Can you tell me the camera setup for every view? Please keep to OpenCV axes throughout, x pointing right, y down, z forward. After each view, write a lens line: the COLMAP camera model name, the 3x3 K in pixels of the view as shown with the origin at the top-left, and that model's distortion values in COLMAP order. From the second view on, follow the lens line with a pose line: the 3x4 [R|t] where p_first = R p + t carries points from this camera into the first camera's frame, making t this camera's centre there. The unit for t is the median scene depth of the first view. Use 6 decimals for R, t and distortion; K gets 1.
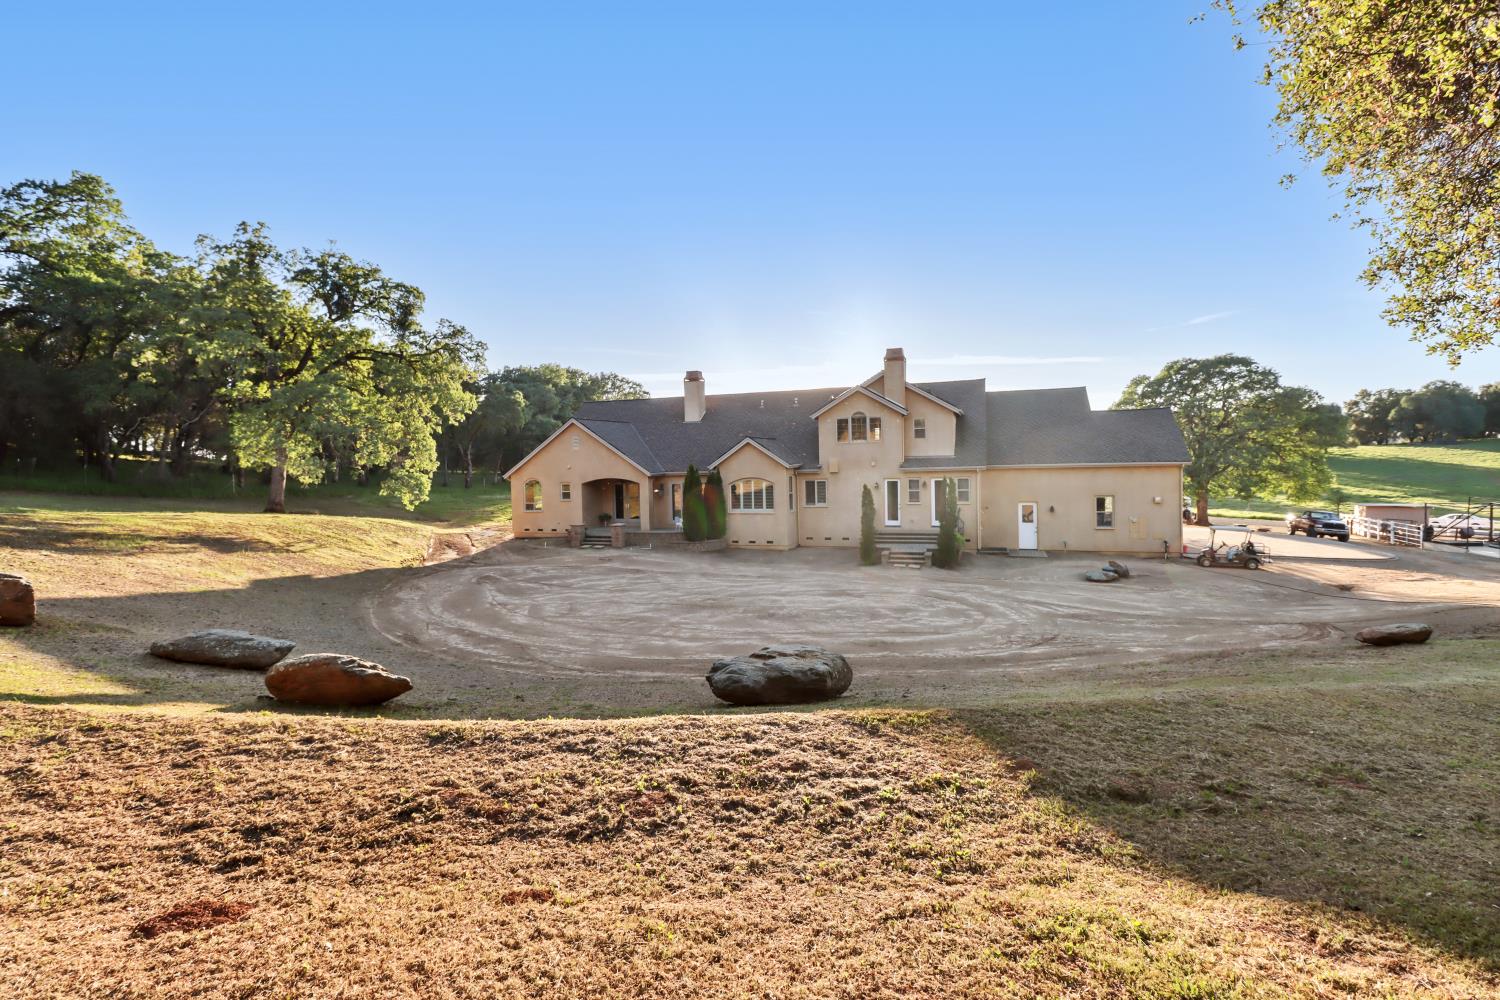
lens RADIAL K [[730.7, 0, 762.1], [0, 730.7, 488.7], [0, 0, 1]] dist [0.002922, -0.000883]
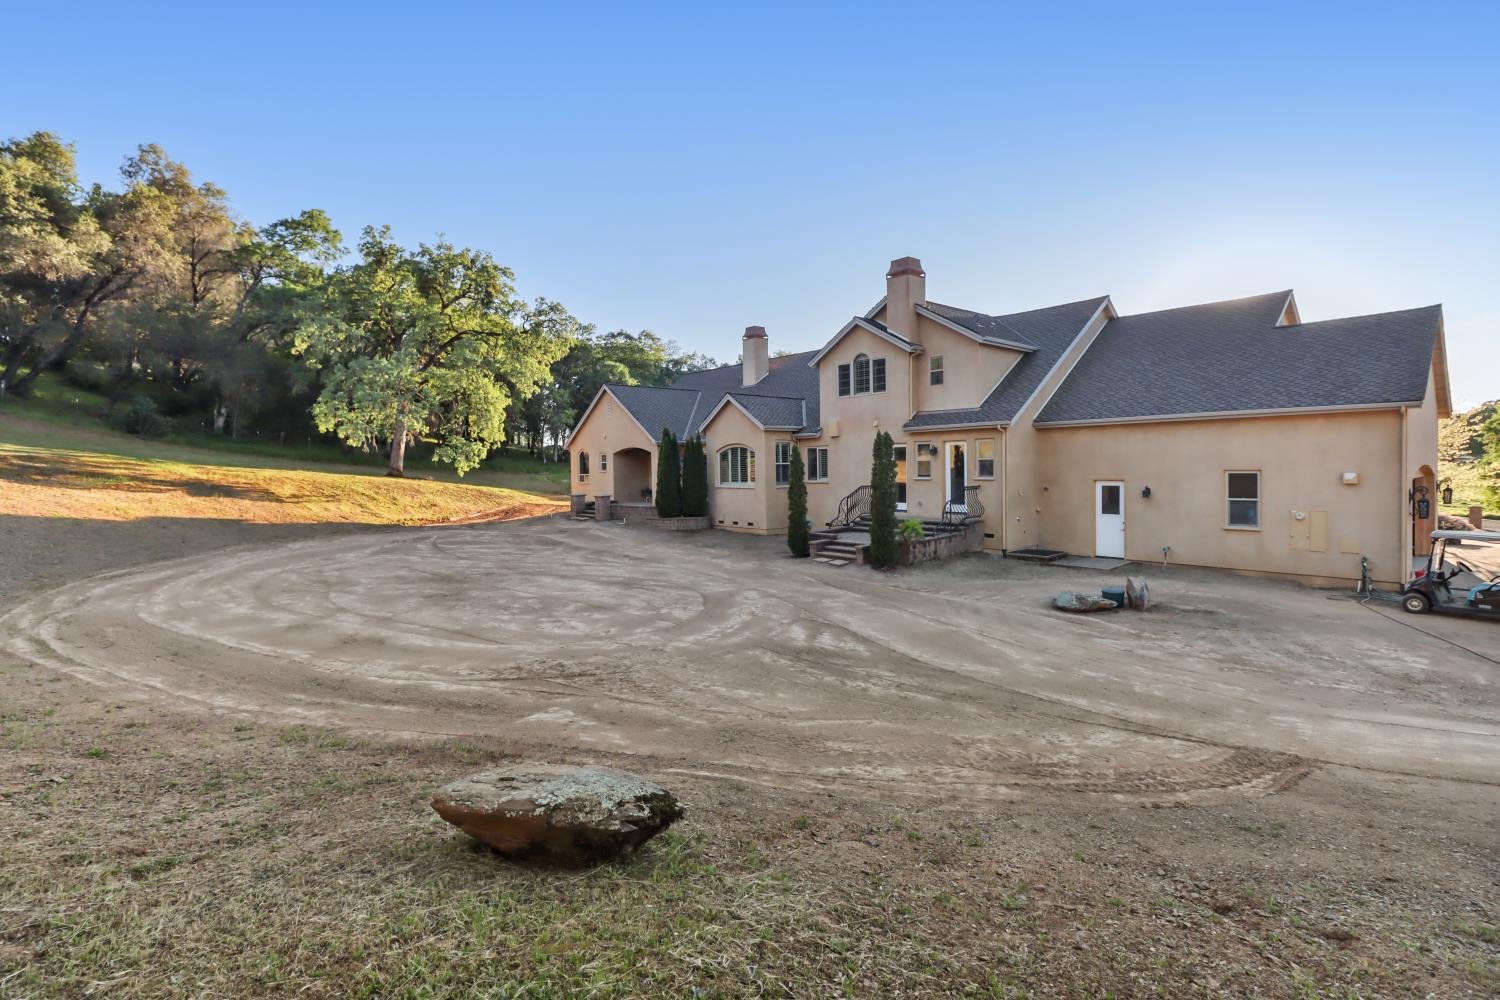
lens RADIAL K [[730.7, 0, 748.3], [0, 730.7, 500.6], [0, 0, 1]] dist [0.002922, -0.000883]
pose [[0.850696, 0.035402, -0.524465, 0.422449], [-0.027936, 0.999364, 0.022144, 0.029414], [0.524915, -0.004186, 0.851144, 0.311810]]
